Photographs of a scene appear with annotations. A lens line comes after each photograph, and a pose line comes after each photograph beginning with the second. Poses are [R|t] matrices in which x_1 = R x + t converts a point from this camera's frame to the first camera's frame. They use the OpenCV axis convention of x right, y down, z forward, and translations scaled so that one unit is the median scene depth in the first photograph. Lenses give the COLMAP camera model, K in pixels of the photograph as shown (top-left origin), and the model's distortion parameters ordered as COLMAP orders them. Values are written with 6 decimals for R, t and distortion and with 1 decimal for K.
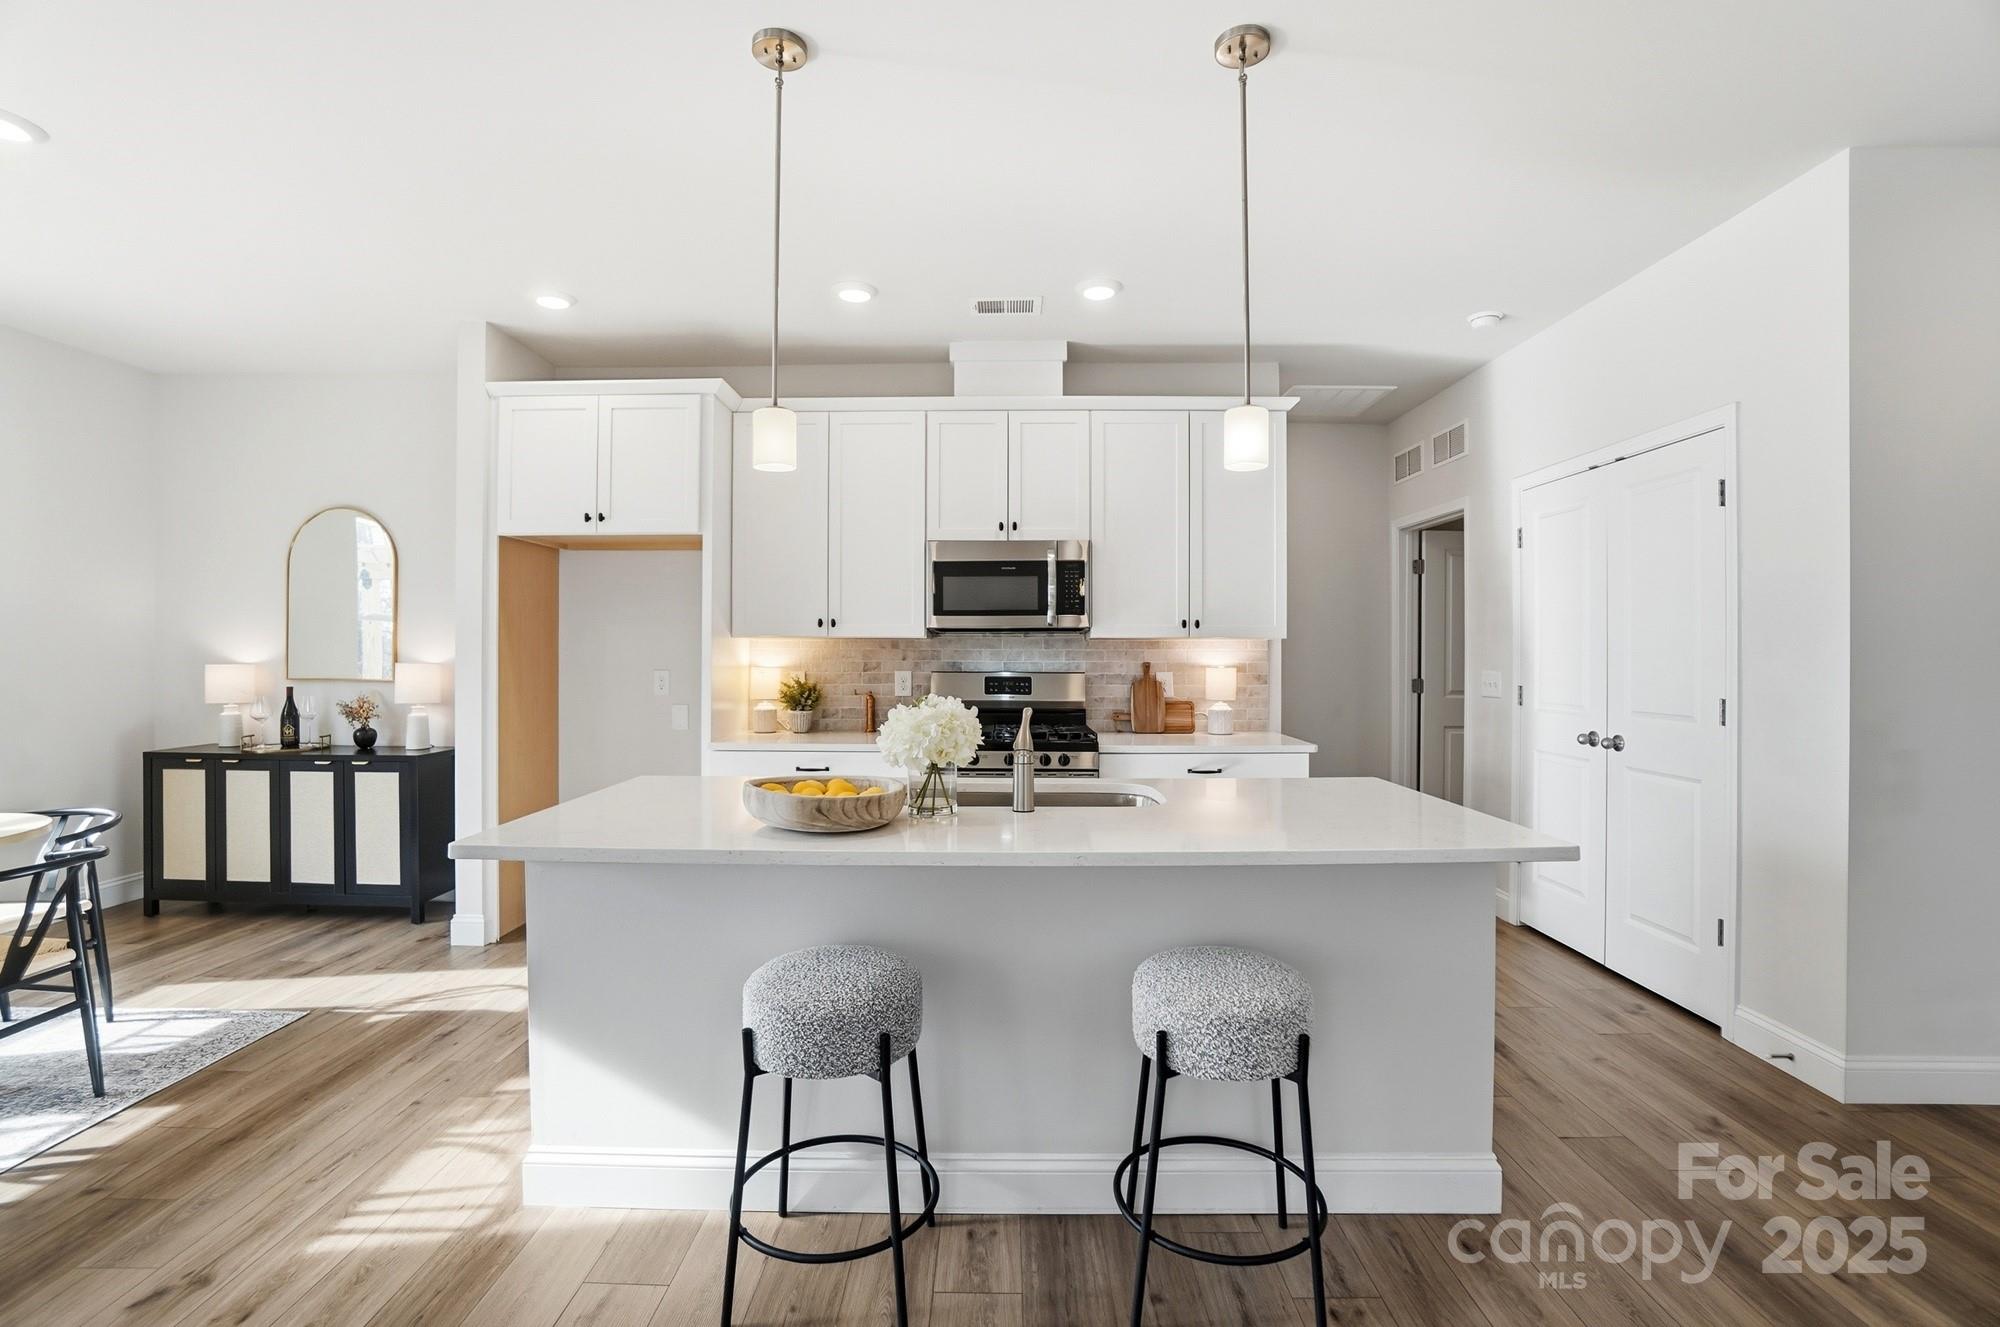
lens RADIAL K [[903.1, 0, 986.7], [0, 903.1, 648.6], [0, 0, 1]] dist [-0.056622, 0.018097]
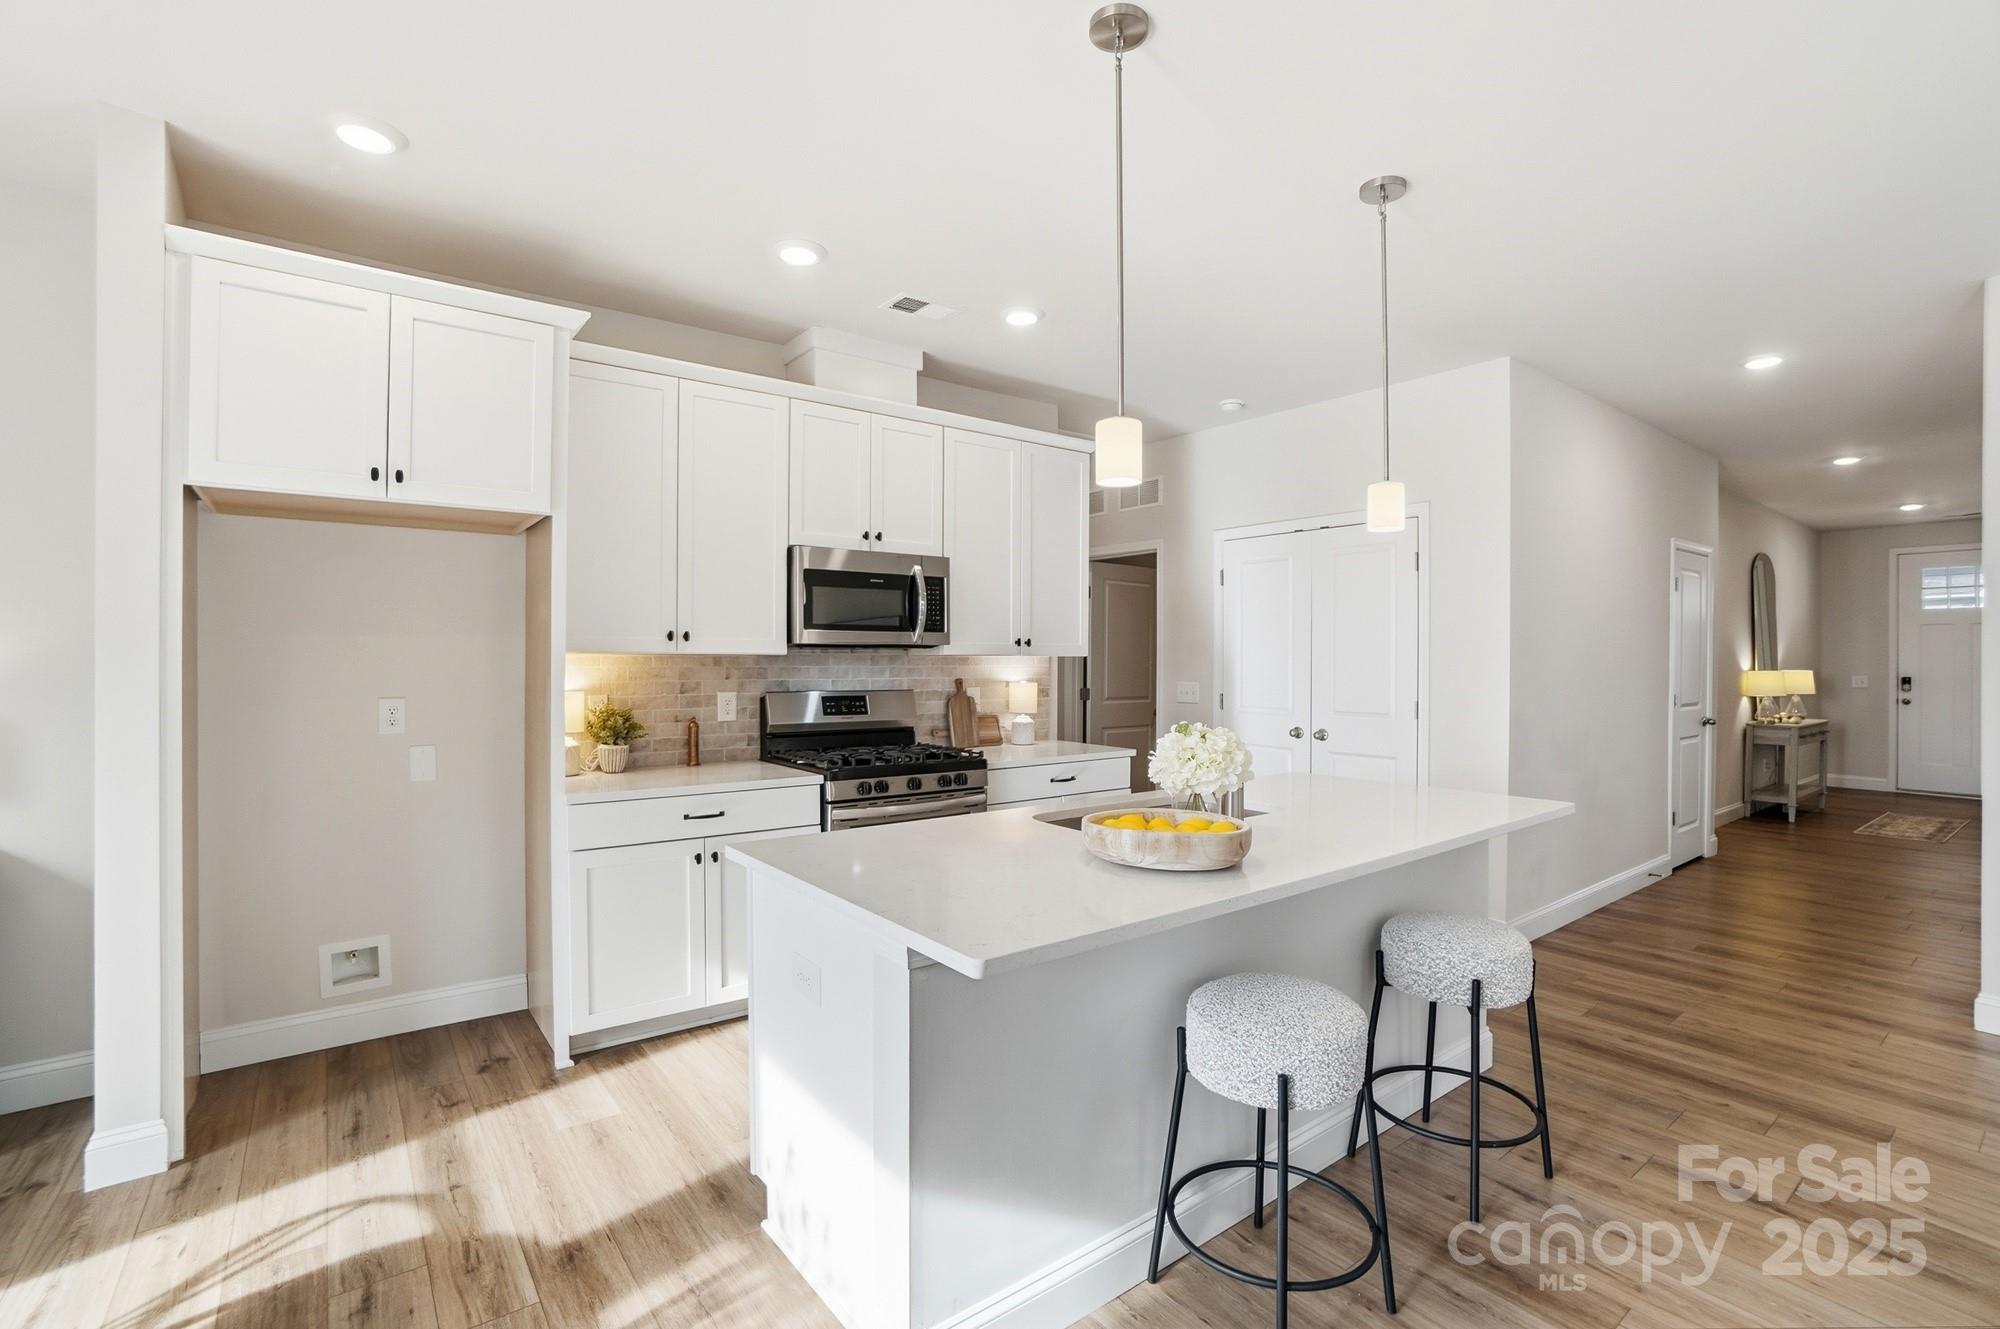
lens RADIAL K [[903.1, 0, 982.7], [0, 903.1, 659.2], [0, 0, 1]] dist [-0.056622, 0.018097]
pose [[0.789658, 0.000238, 0.613548, -0.458373], [-0.004055, 0.999980, 0.004832, -0.012373], [-0.613534, -0.006304, 0.789643, 0.188097]]
